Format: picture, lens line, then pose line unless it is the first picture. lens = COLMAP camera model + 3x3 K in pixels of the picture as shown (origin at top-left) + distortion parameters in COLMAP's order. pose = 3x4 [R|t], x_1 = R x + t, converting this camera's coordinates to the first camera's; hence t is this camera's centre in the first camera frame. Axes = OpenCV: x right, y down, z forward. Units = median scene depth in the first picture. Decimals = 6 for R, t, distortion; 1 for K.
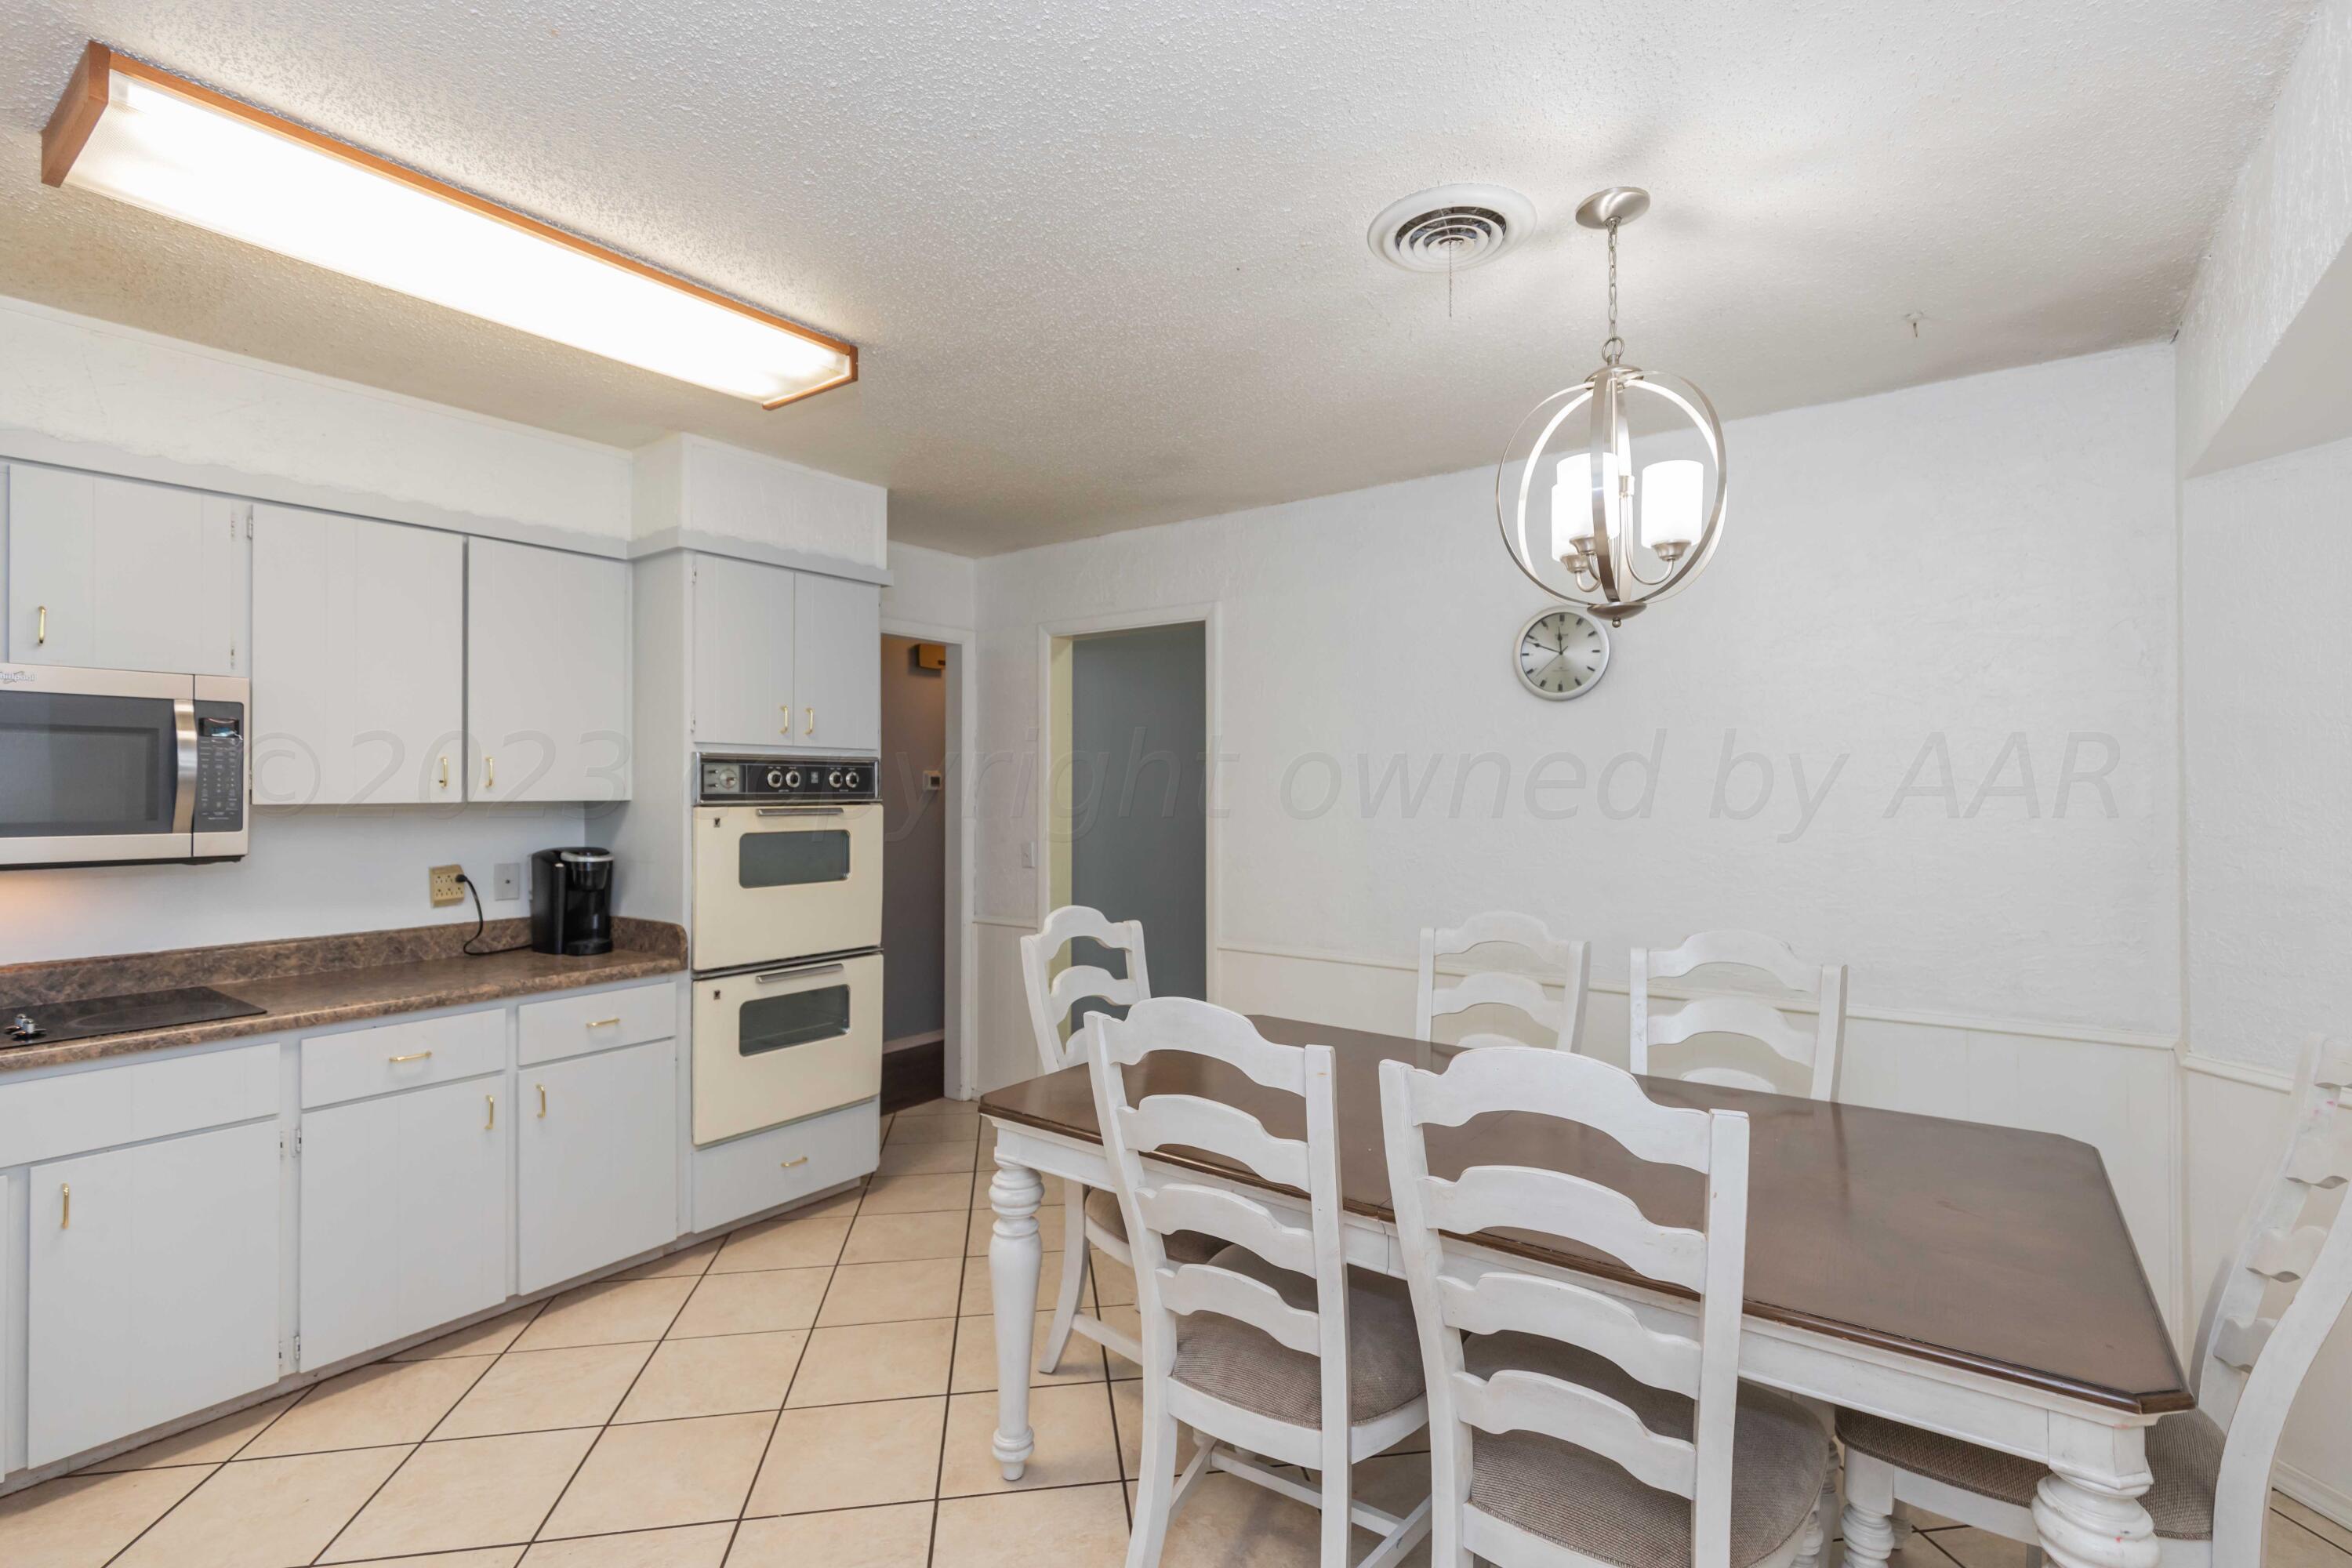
lens RADIAL K [[1062.8, 0, 1170.9], [0, 1062.8, 790.6], [0, 0, 1]] dist [0.001137, -0.000967]
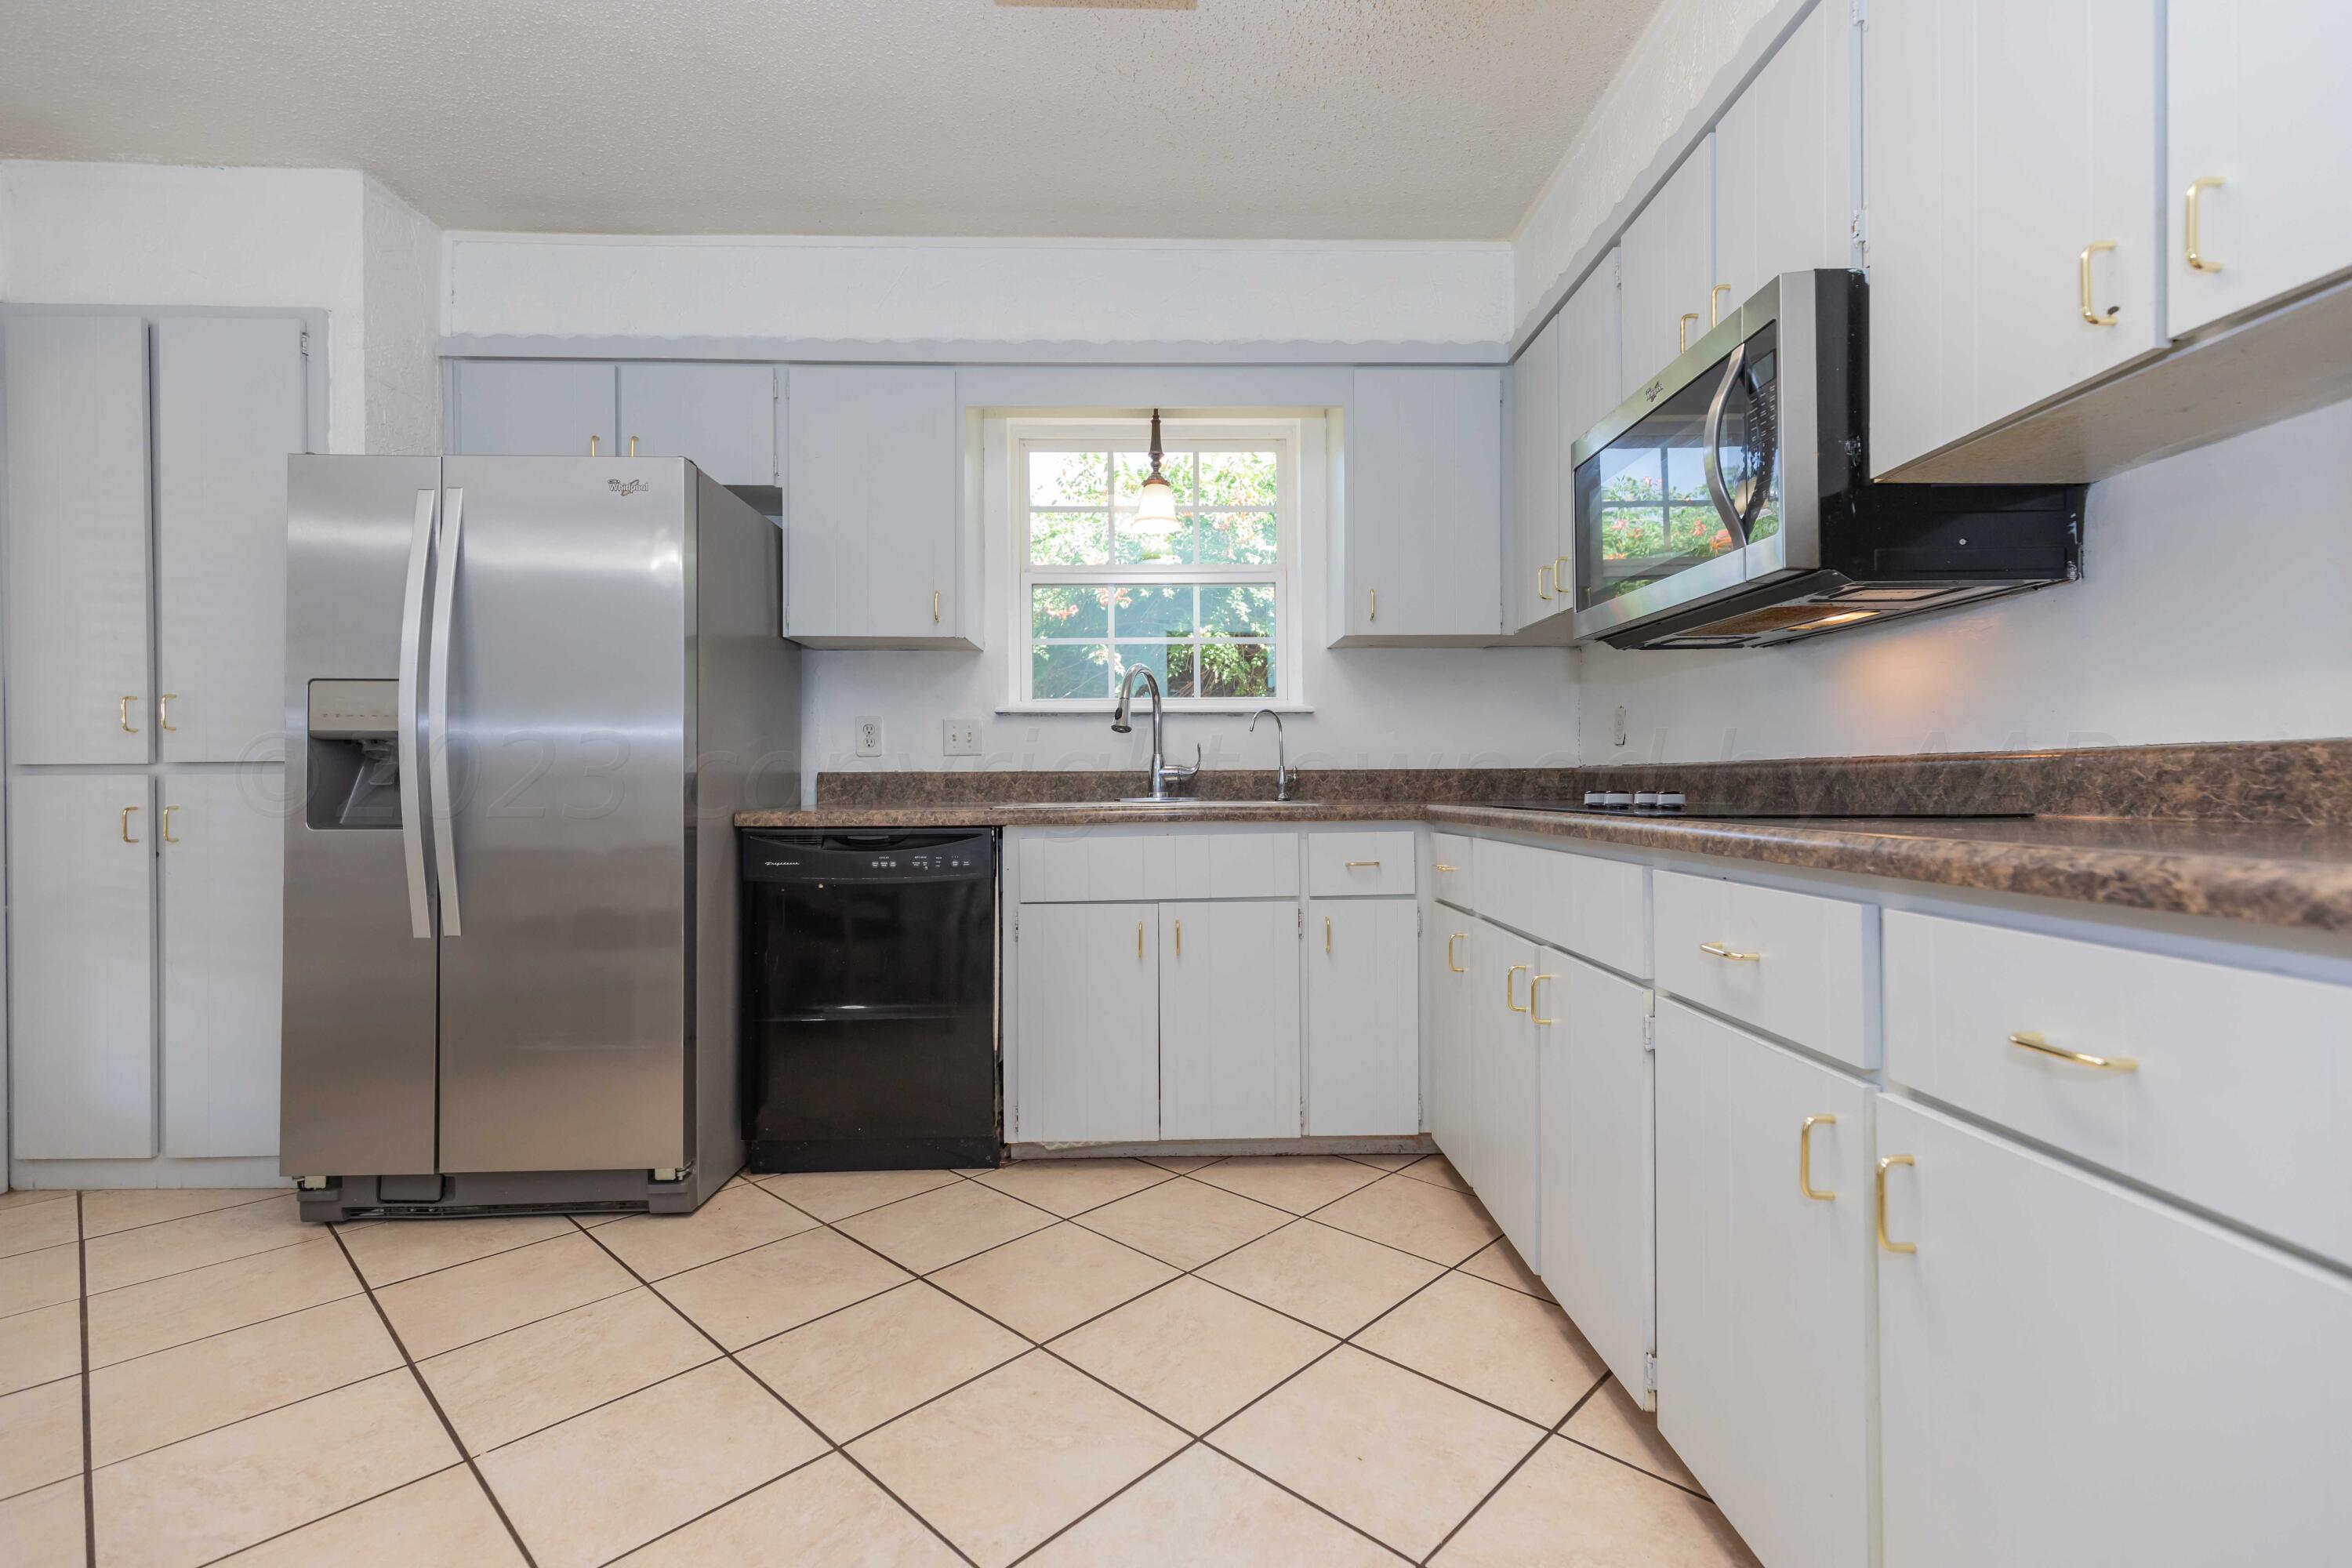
lens RADIAL K [[1062.8, 0, 1167.6], [0, 1062.8, 784.4], [0, 0, 1]] dist [0.001137, -0.000967]
pose [[-0.801904, 0.007945, -0.597401, -0.220973], [0.006515, 0.999968, 0.004553, 0.166355], [0.597418, -0.000240, -0.801930, 1.200798]]
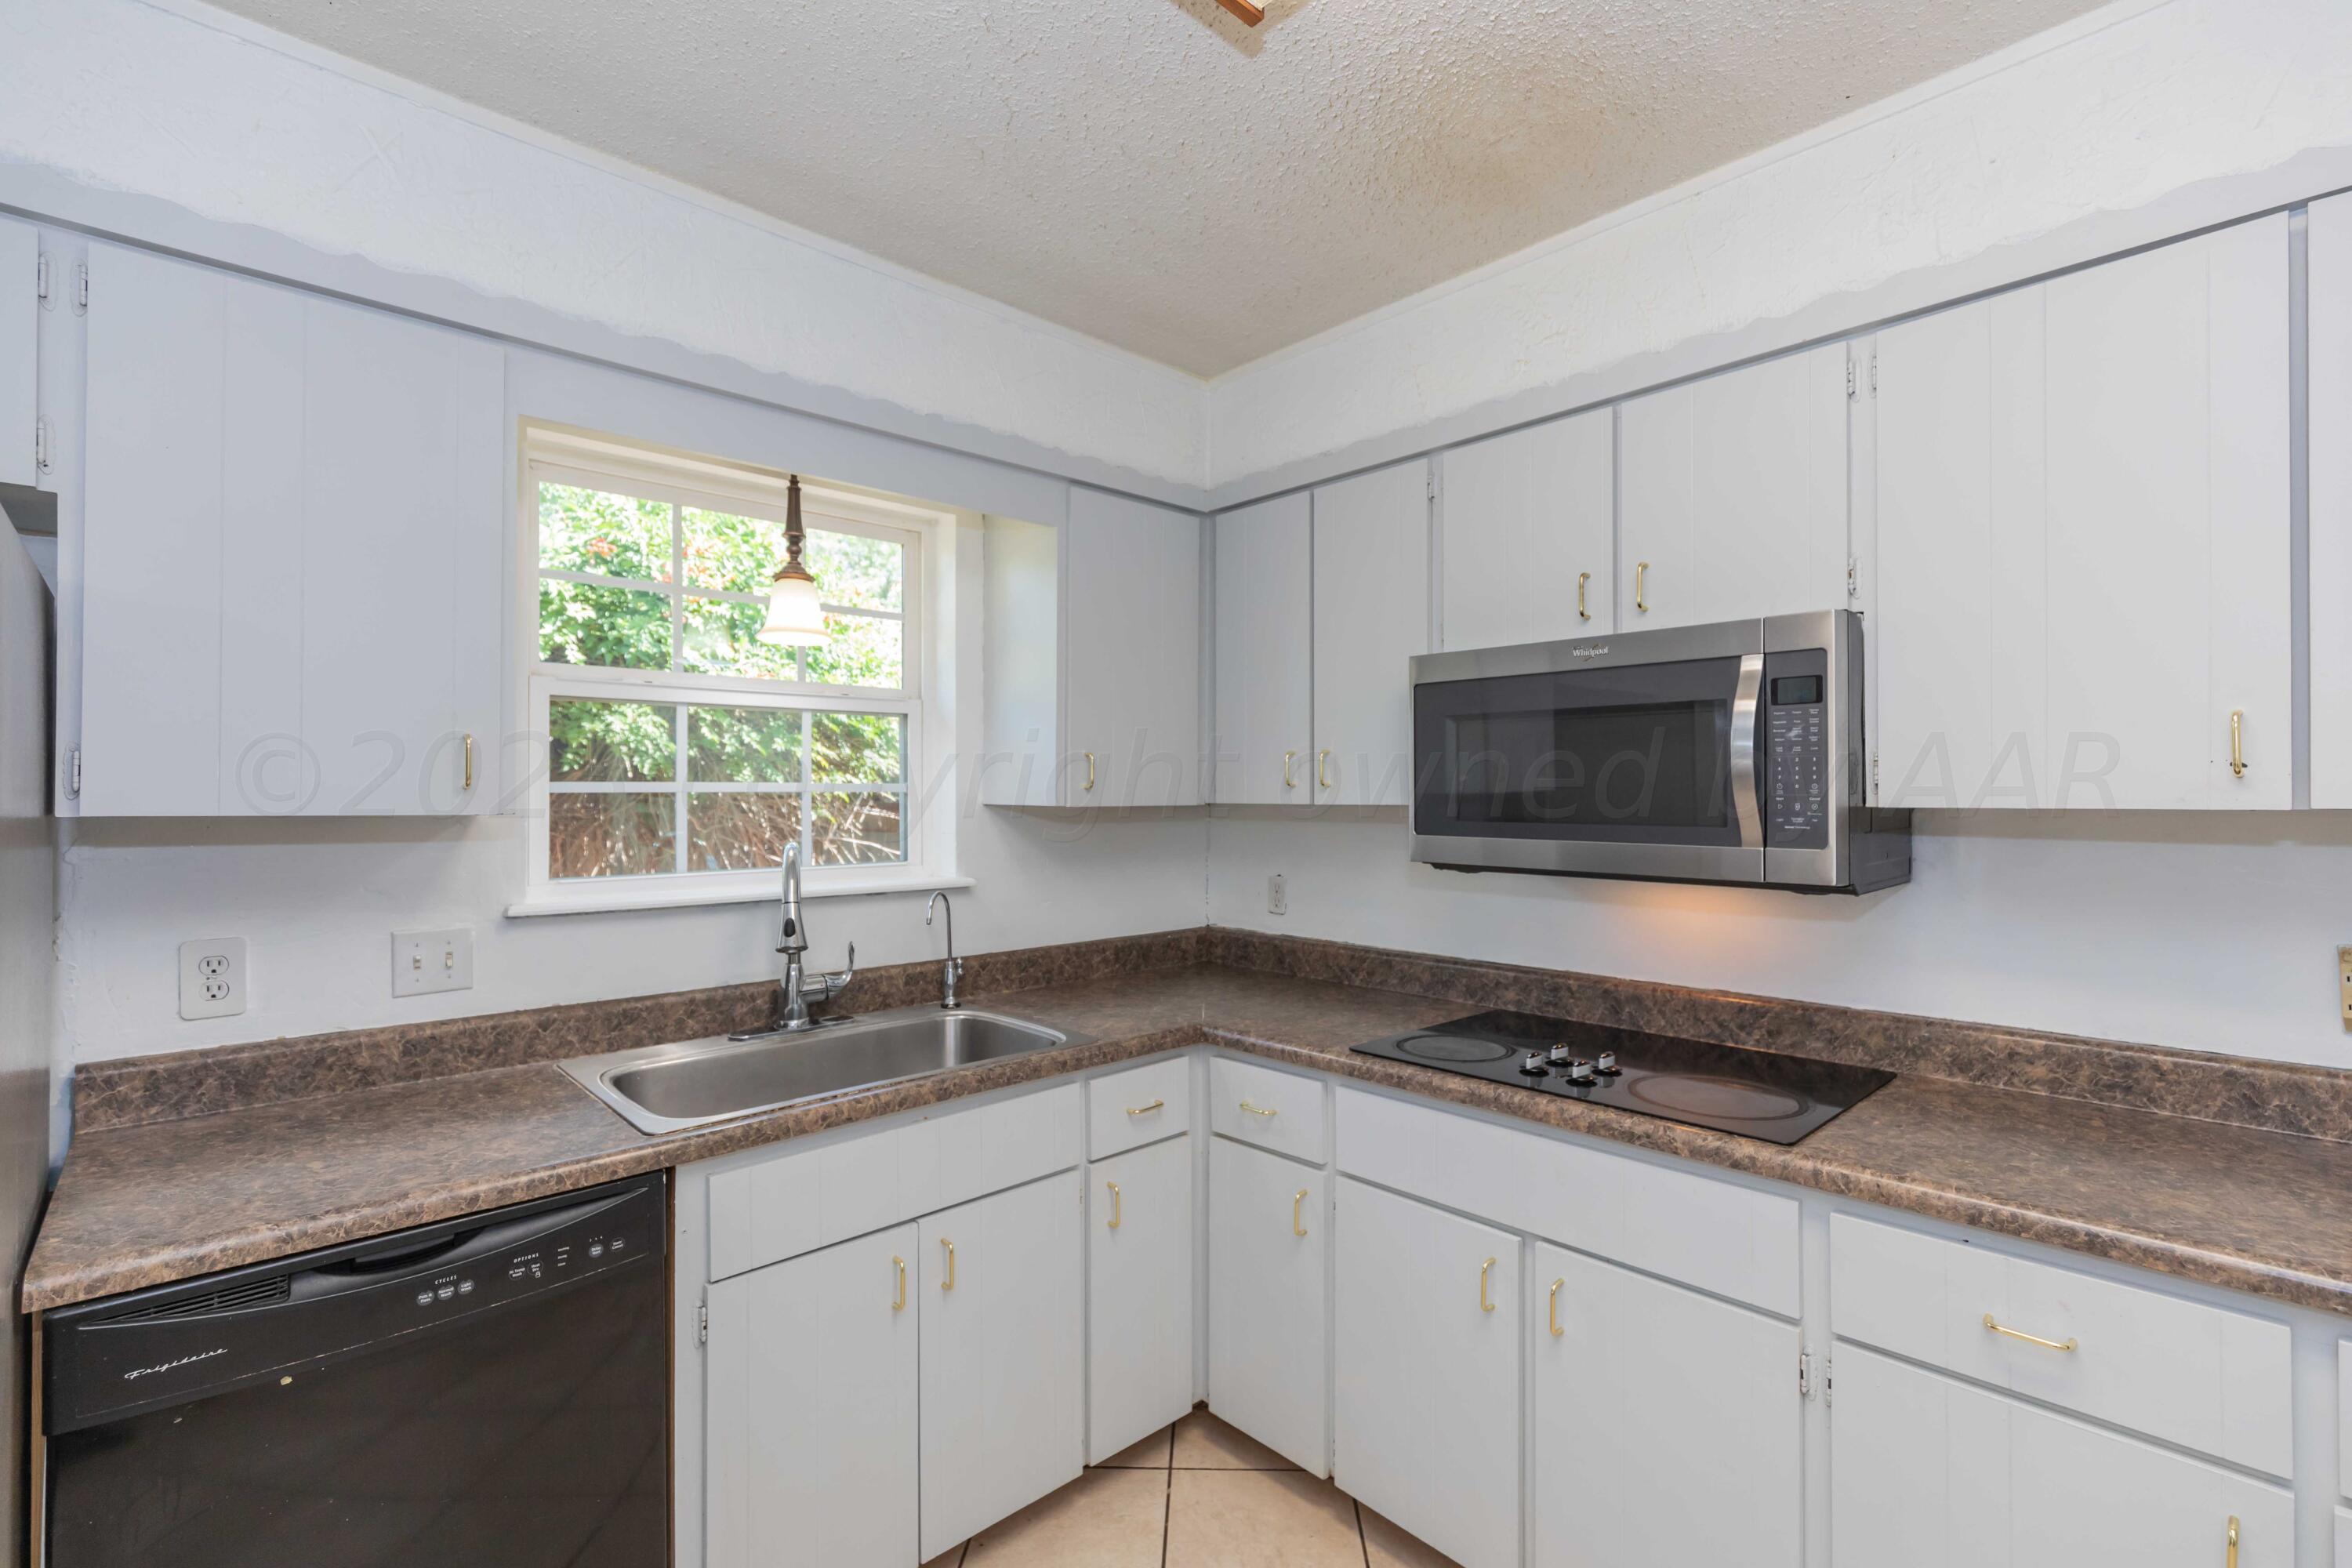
lens RADIAL K [[1062.8, 0, 1190.9], [0, 1062.8, 788.7], [0, 0, 1]] dist [0.001137, -0.000967]
pose [[-0.184376, -0.000119, -0.982856, -0.162575], [0.001806, 0.999998, -0.000459, 0.001327], [0.982854, -0.001859, -0.184376, 0.697366]]
